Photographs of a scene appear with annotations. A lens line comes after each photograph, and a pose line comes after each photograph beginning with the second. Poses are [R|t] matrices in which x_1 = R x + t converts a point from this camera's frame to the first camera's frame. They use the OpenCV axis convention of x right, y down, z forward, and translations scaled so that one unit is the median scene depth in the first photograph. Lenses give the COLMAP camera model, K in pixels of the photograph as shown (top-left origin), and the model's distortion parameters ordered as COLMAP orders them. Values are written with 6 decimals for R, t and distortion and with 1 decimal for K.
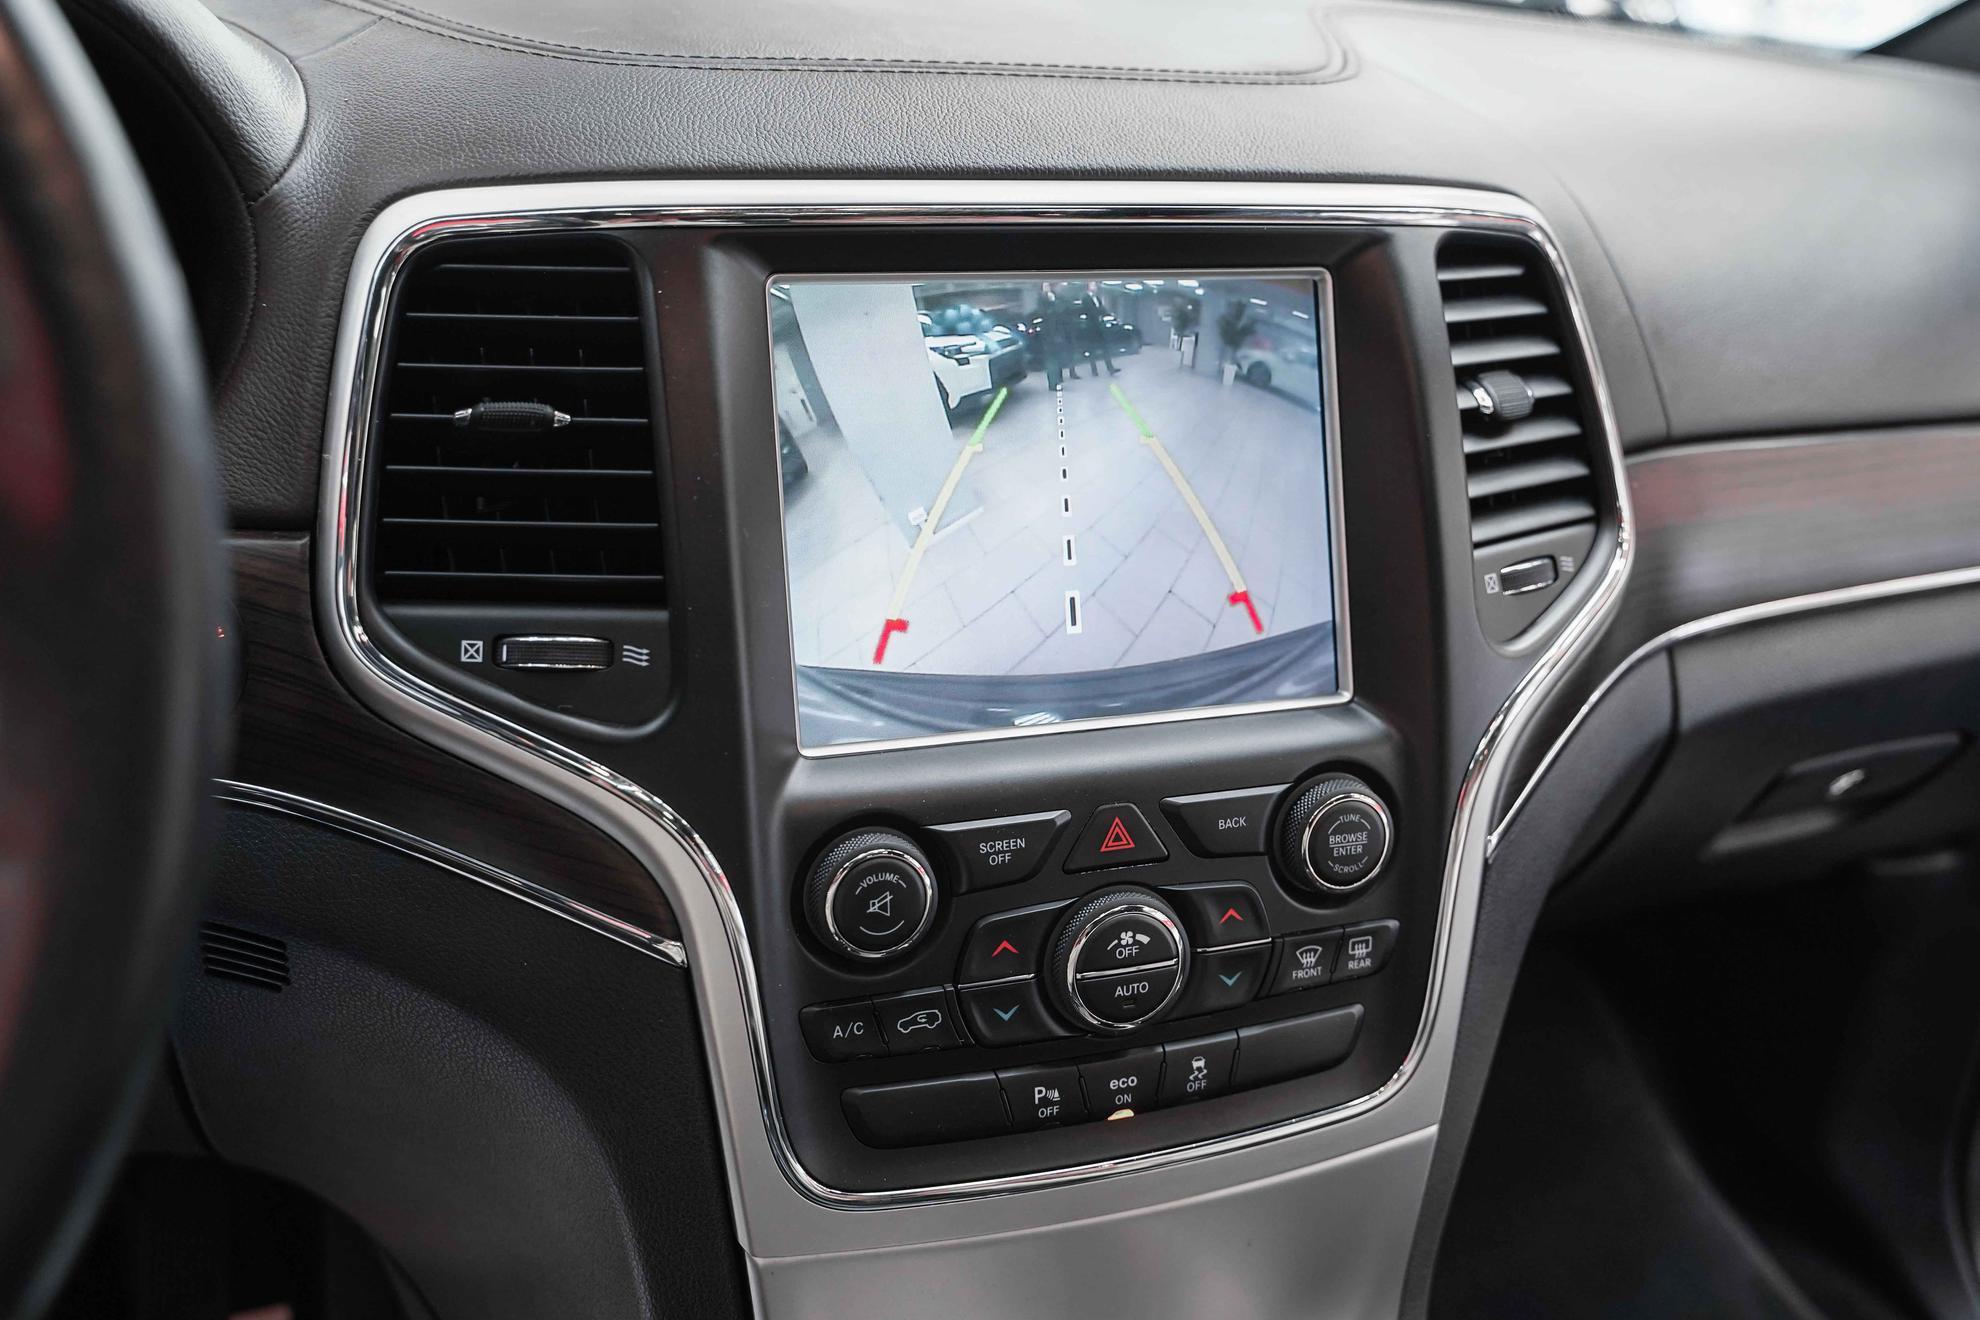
lens RADIAL K [[1853.0, 0, 1001.6], [0, 1853.0, 643.4], [0, 0, 1]] dist [0.007280, 0.000000]
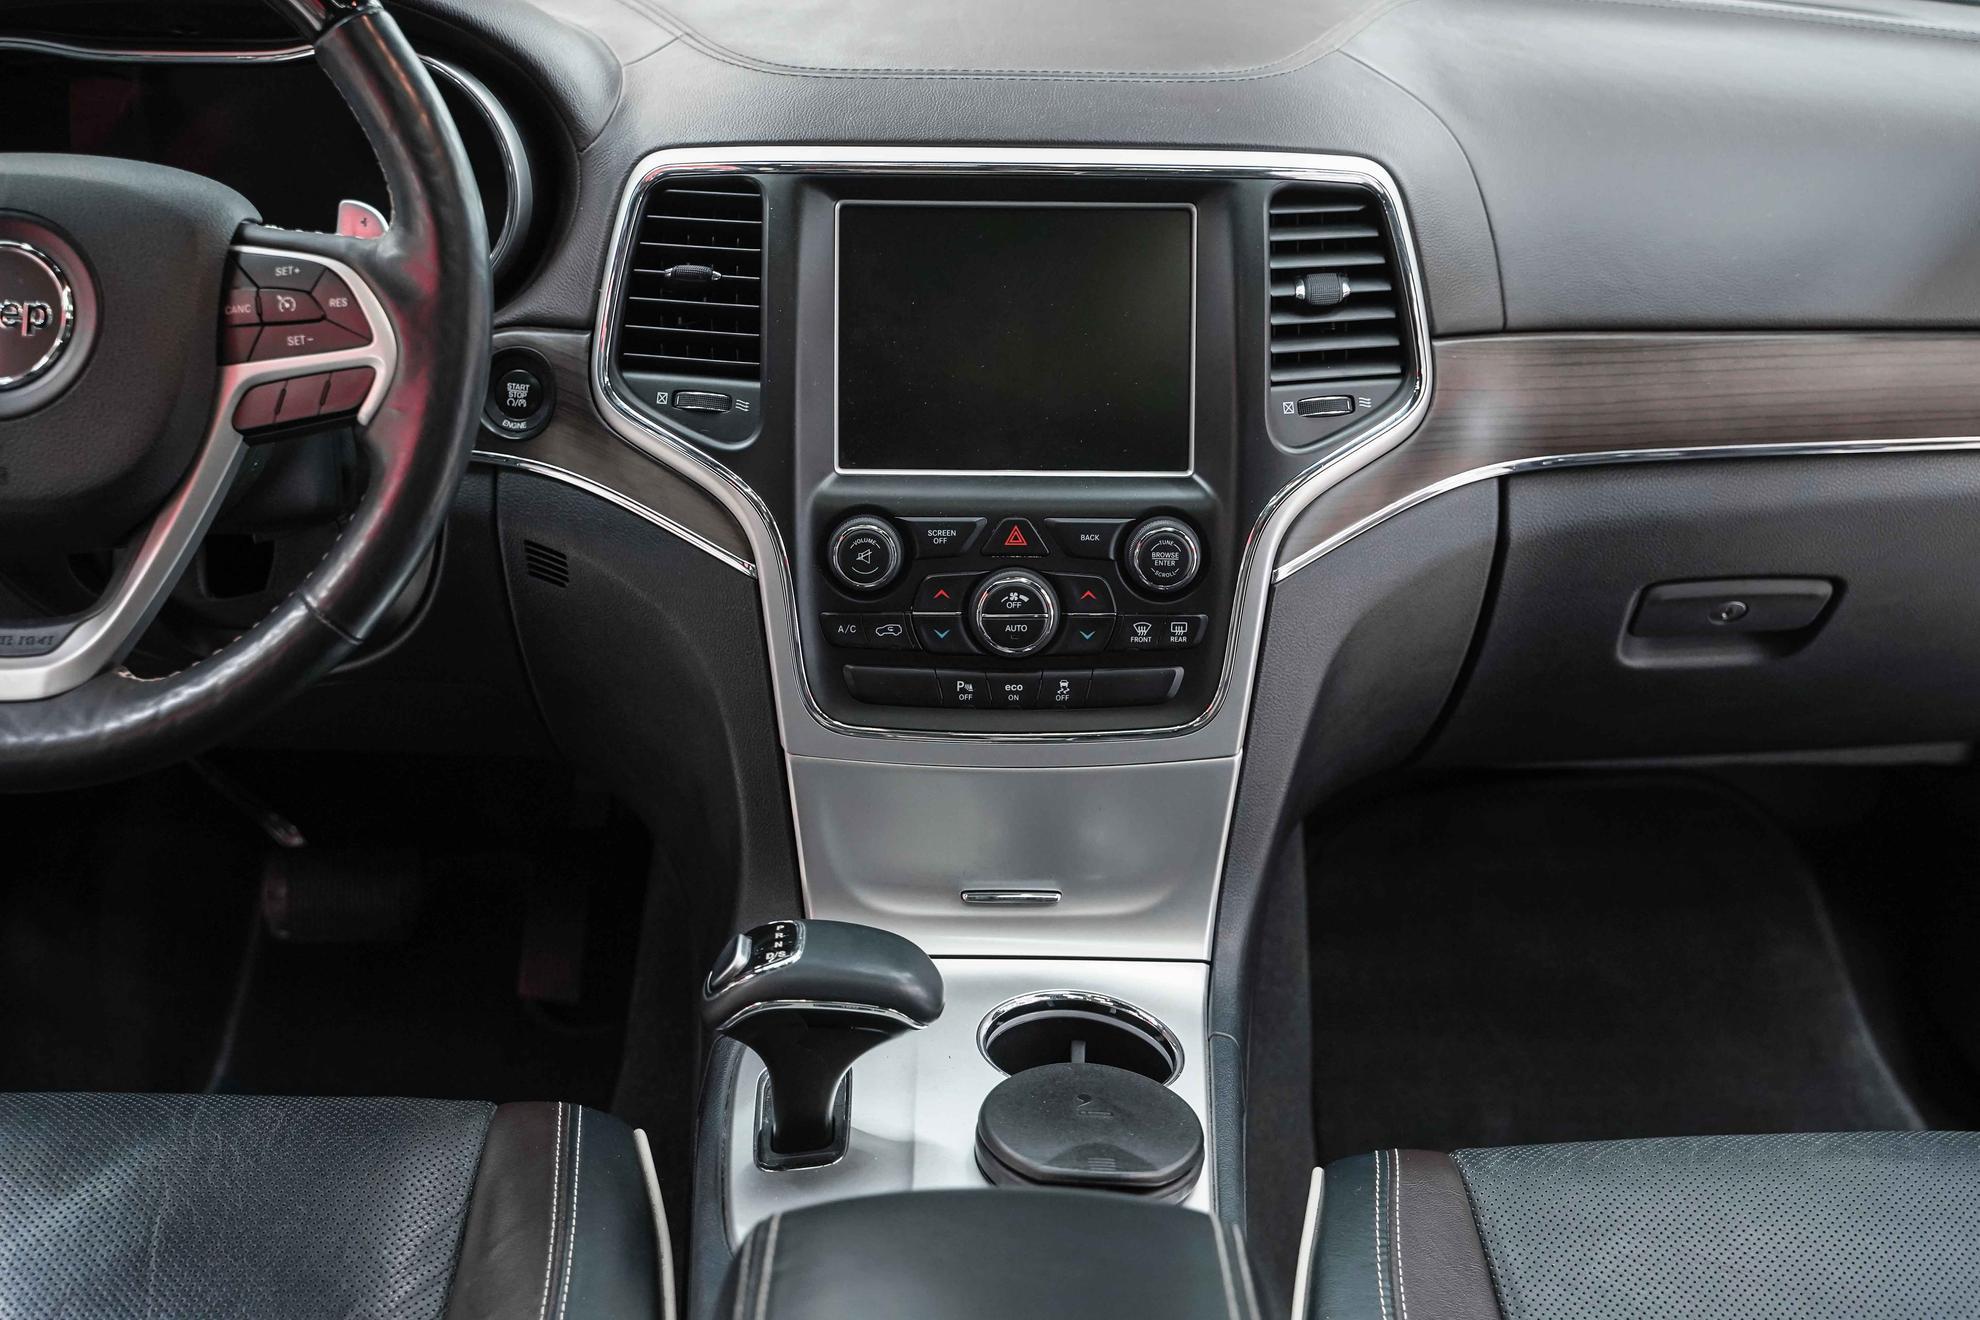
lens RADIAL K [[2589.9, 0, 1029.9], [0, 2589.9, 618.1], [0, 0, 1]] dist [0.018680, 0.000000]
pose [[0.950711, 0.081720, -0.299117, 0.785524], [-0.083565, 0.996480, 0.006639, 0.160471], [0.298607, 0.018684, 0.954193, -1.245962]]
